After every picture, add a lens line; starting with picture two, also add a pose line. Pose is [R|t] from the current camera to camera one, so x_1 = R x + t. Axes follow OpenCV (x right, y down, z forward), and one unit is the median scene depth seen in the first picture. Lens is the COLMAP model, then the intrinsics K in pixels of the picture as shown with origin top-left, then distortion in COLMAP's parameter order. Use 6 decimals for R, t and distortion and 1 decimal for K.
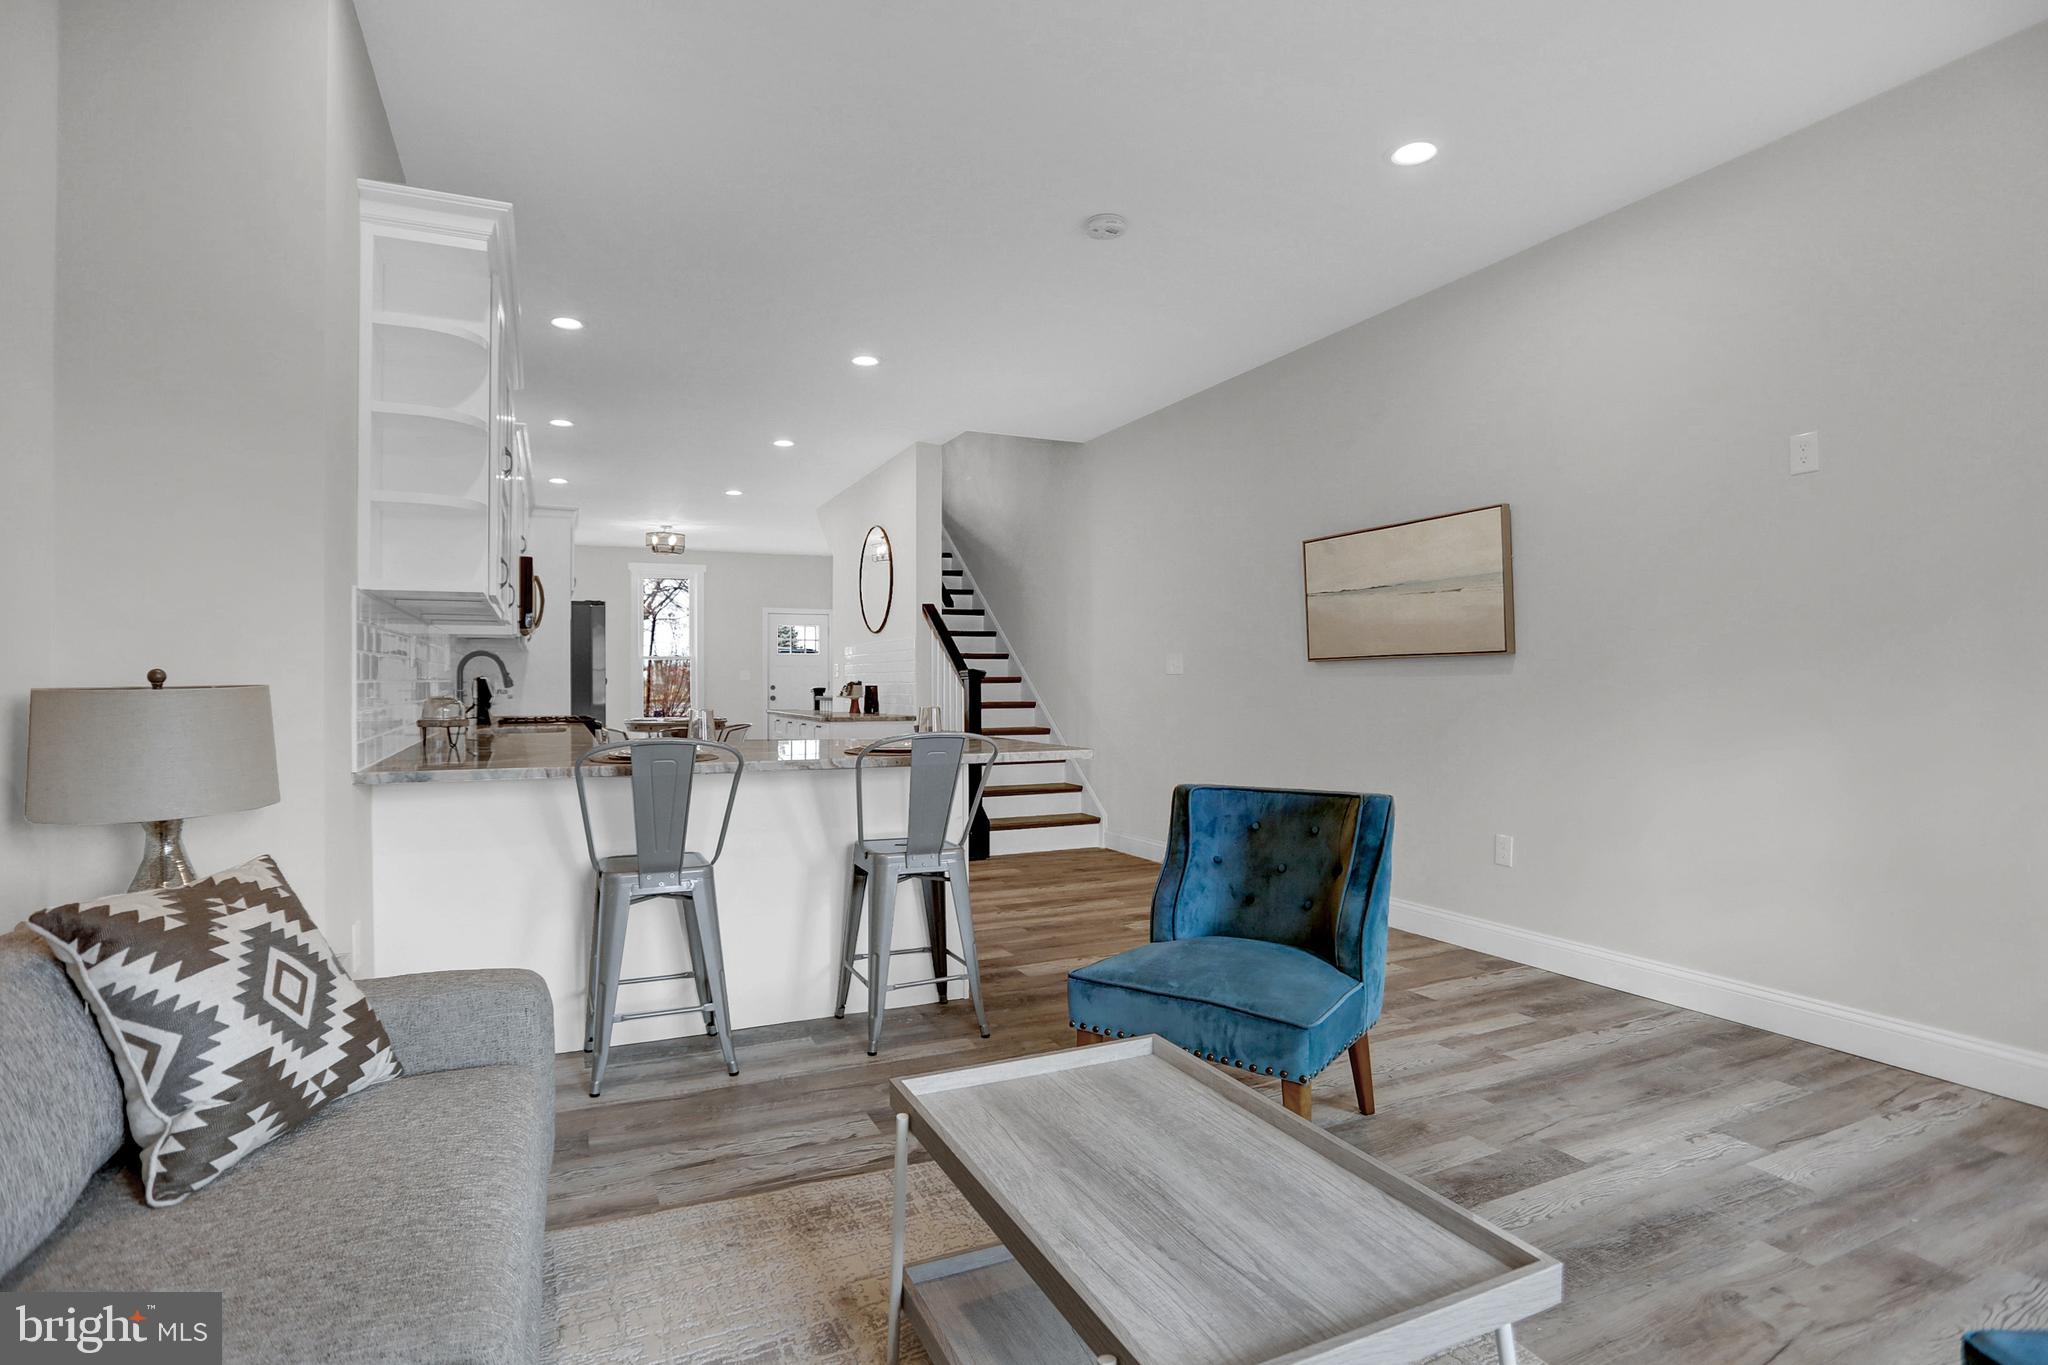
lens RADIAL K [[1004.9, 0, 1036.4], [0, 1004.9, 682.2], [0, 0, 1]] dist [-0.057836, 0.019233]
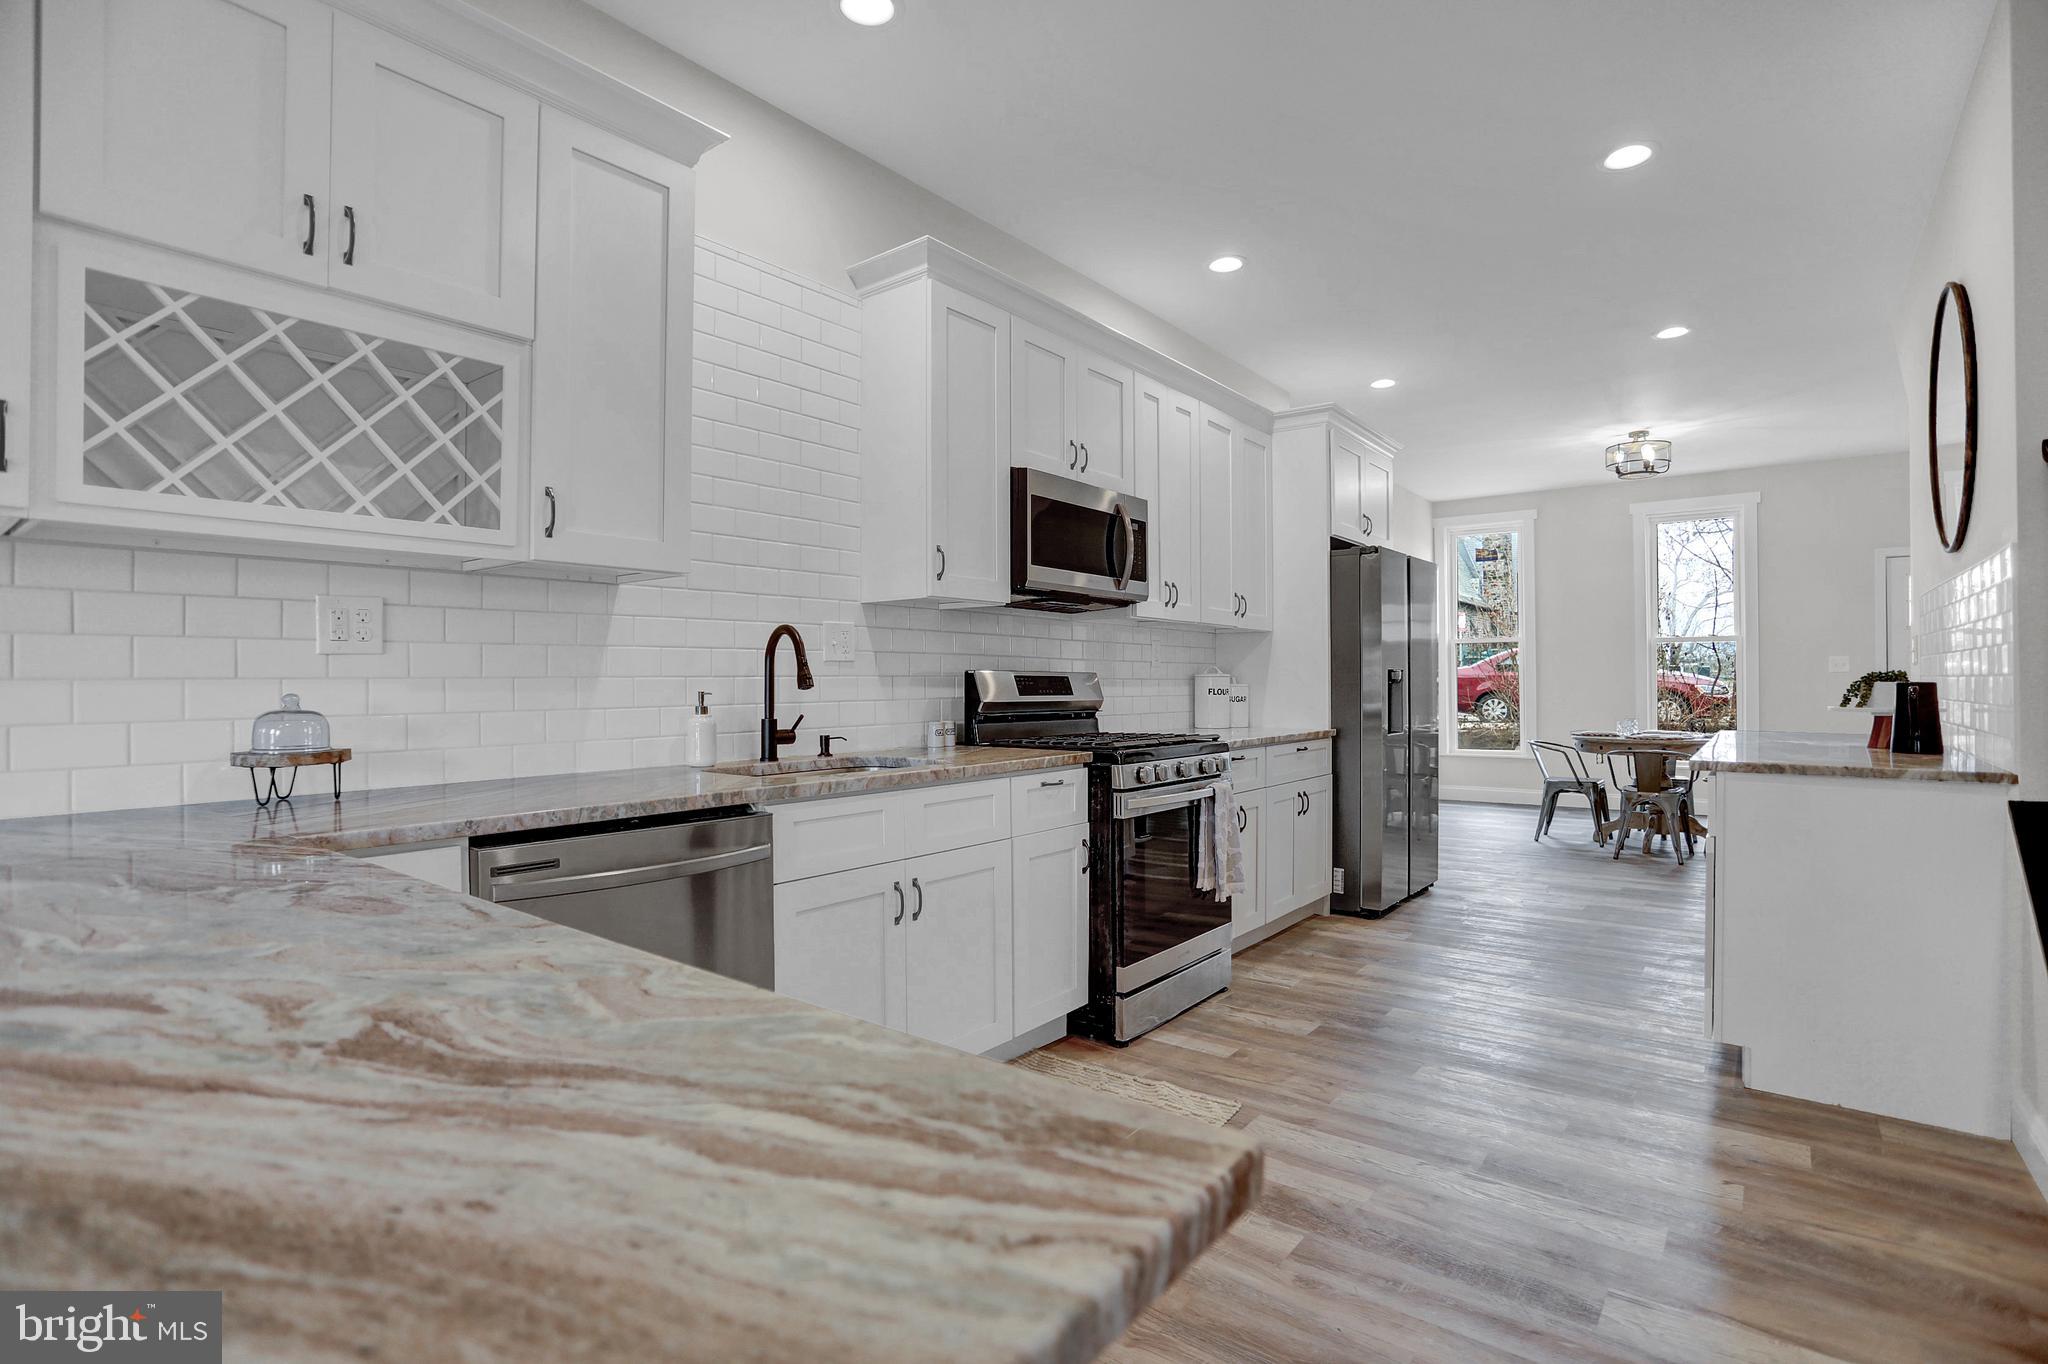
lens RADIAL K [[1004.9, 0, 1035.6], [0, 1004.9, 677.0], [0, 0, 1]] dist [-0.057836, 0.019233]
pose [[0.453820, -0.003624, -0.891086, 0.021970], [0.004530, 0.999988, -0.001760, 0.000332], [0.891082, -0.003238, 0.453831, 0.501071]]
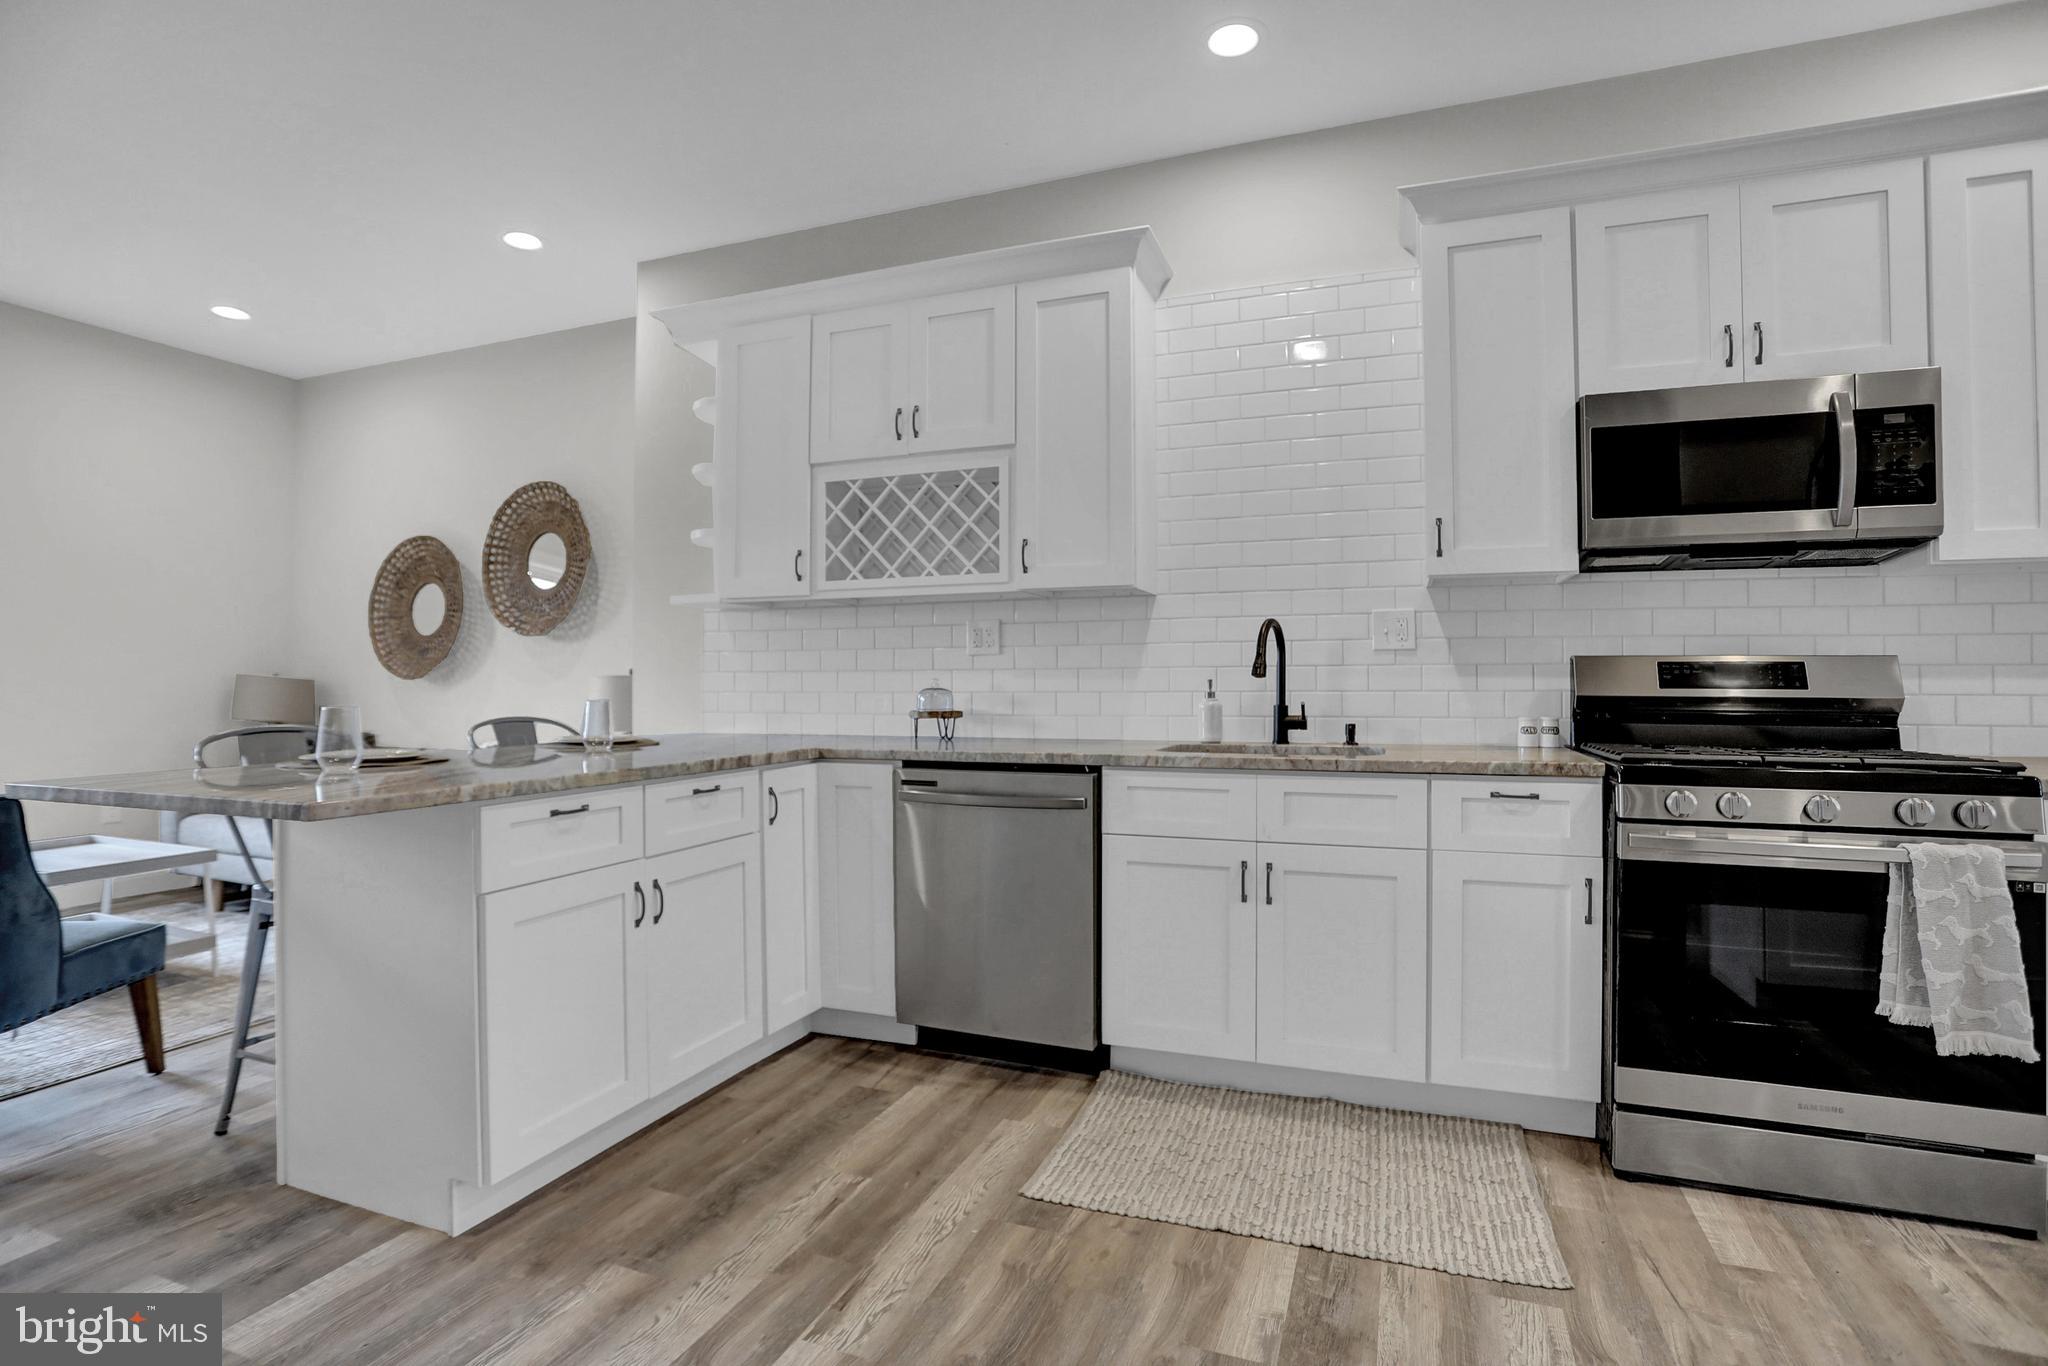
lens RADIAL K [[1004.9, 0, 1027.4], [0, 1004.9, 669.0], [0, 0, 1]] dist [-0.057836, 0.019233]
pose [[-0.730790, -0.010418, -0.682523, -0.002336], [0.001643, 0.999854, -0.017021, 0.006574], [0.682601, -0.013560, -0.730666, 0.792799]]
